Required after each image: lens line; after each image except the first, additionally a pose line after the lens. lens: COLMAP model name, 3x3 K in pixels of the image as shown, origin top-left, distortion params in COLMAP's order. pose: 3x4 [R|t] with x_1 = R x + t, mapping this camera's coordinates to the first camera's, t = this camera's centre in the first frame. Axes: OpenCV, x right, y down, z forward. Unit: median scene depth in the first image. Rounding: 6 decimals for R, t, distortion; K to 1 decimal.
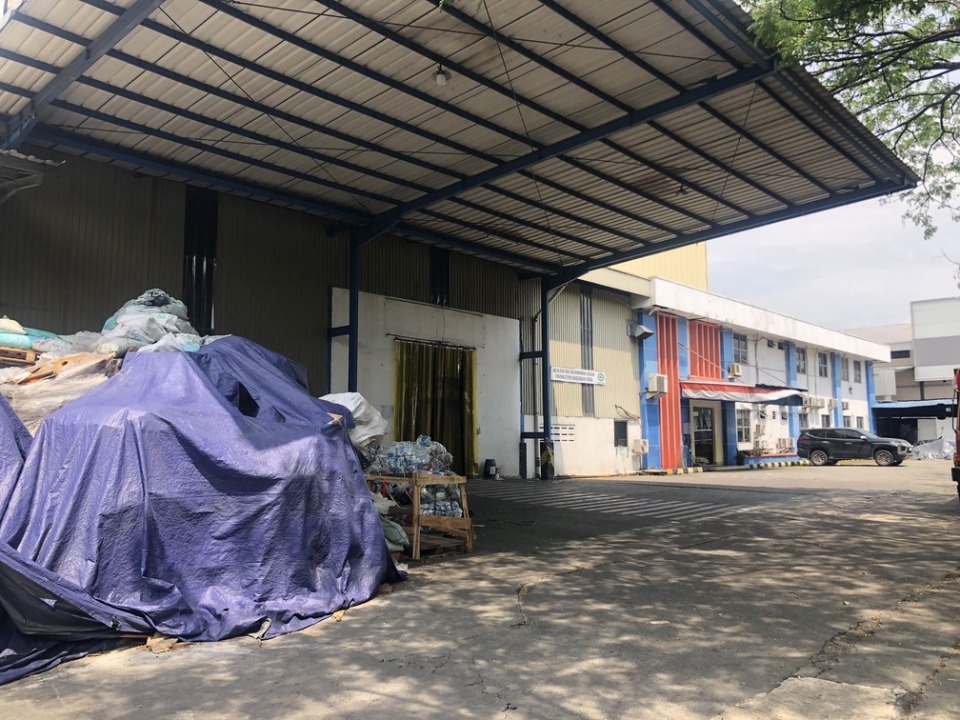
lens RADIAL K [[762.8, 0, 480.0], [0, 762.8, 360.0], [0, 0, 1]] dist [0.001811, 0.000790]
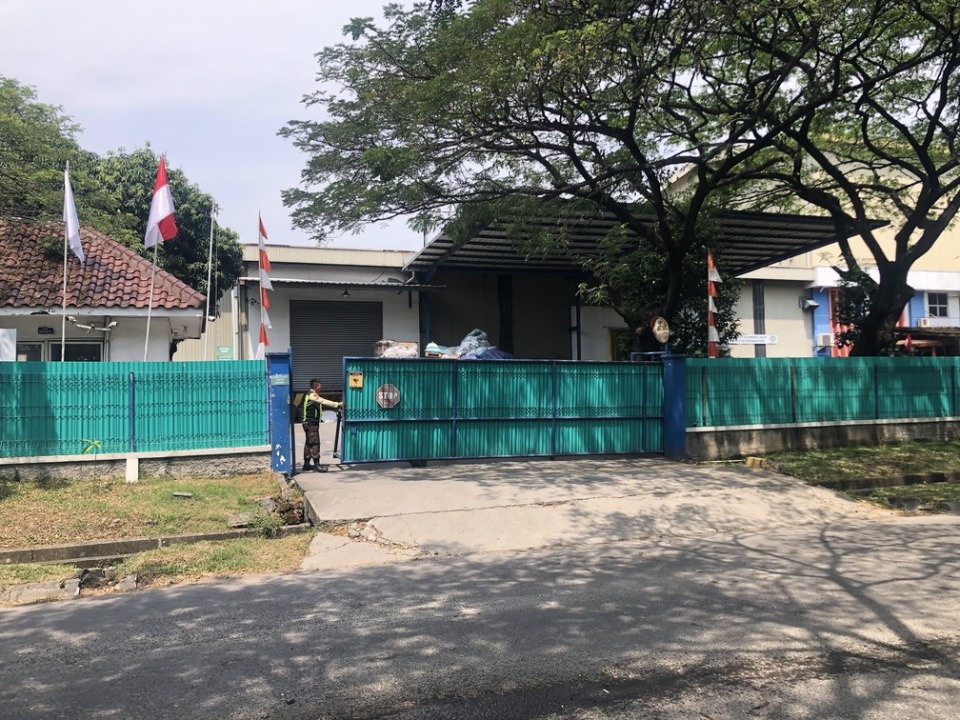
lens RADIAL K [[762.8, 0, 480.0], [0, 762.8, 360.0], [0, 0, 1]] dist [0.001811, 0.000790]
pose [[0.868421, -0.032223, -0.494779, 0.409605], [0.065659, 0.996572, 0.050339, -0.050241], [0.491461, -0.076202, 0.867560, -0.606560]]
